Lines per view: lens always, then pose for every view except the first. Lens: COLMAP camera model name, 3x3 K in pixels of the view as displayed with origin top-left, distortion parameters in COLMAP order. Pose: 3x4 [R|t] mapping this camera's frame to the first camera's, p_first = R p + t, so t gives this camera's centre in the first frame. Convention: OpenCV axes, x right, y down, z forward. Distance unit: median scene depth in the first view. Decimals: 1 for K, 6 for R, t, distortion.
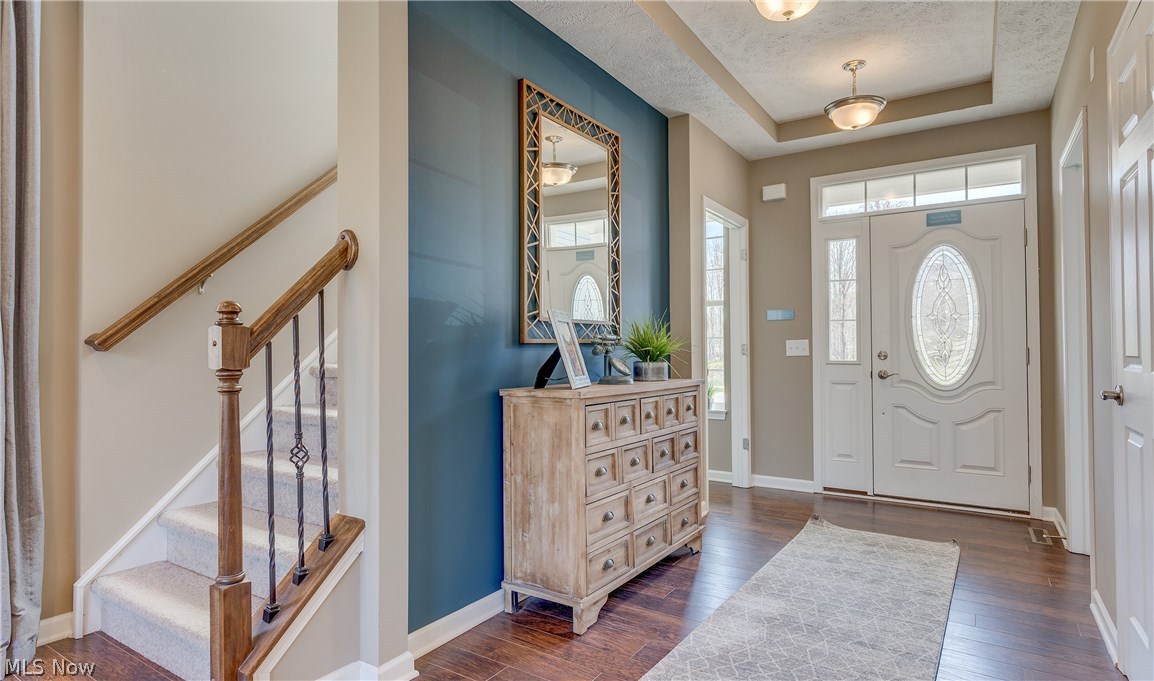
lens RADIAL K [[610.0, 0, 577.0], [0, 610.0, 340.5], [0, 0, 1]] dist [-0.001317, -0.001050]
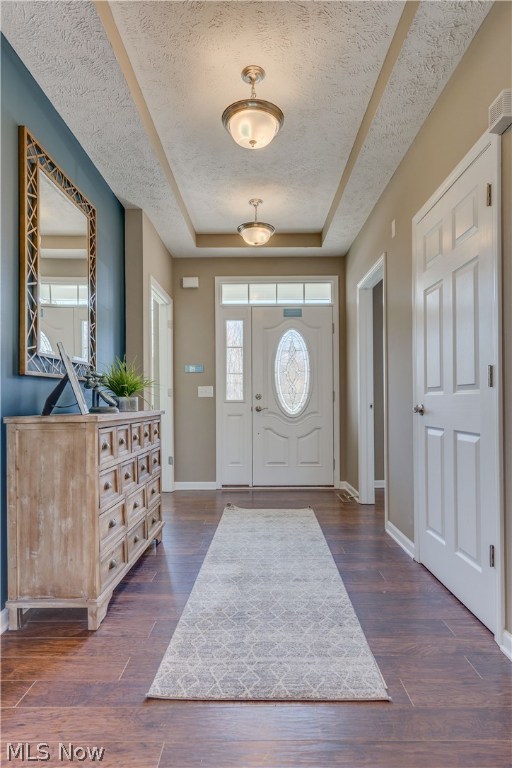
lens RADIAL K [[419.8, 0, 256.0], [0, 419.8, 399.5], [0, 0, 1]] dist [-0.003097, -0.000605]
pose [[0.835848, 0.003376, 0.548951, -0.147634], [-0.008166, 0.999947, 0.006283, 0.039206], [-0.548900, -0.009735, 0.835831, 0.160058]]
